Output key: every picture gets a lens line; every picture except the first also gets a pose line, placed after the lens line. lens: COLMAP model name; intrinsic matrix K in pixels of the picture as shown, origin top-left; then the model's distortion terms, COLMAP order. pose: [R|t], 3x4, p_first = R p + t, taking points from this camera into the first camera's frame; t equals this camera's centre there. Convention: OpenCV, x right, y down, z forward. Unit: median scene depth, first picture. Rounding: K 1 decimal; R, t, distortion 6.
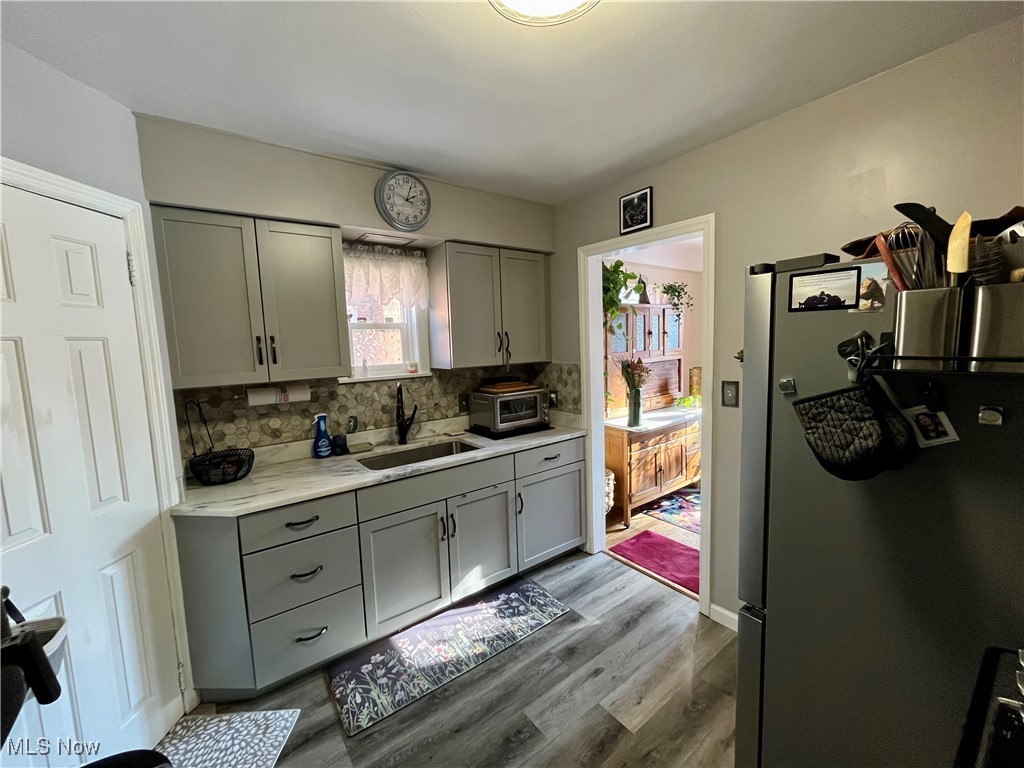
lens RADIAL K [[418.0, 0, 512.0], [0, 418.0, 384.0], [0, 0, 1]] dist [0.002100, 0.000247]
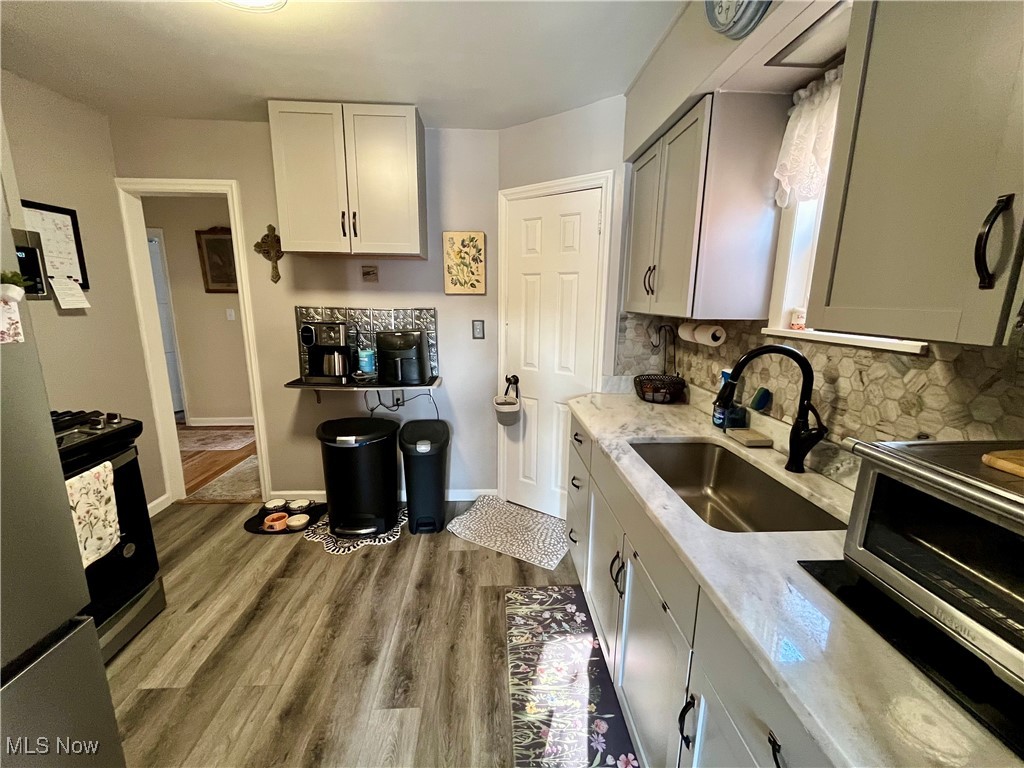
lens RADIAL K [[418.0, 0, 512.0], [0, 418.0, 384.0], [0, 0, 1]] dist [0.002100, 0.000247]
pose [[-0.552320, 0.195443, -0.810398, 0.437477], [-0.077074, 0.955993, 0.283086, -0.101563], [0.830062, 0.218814, -0.512950, 1.296778]]
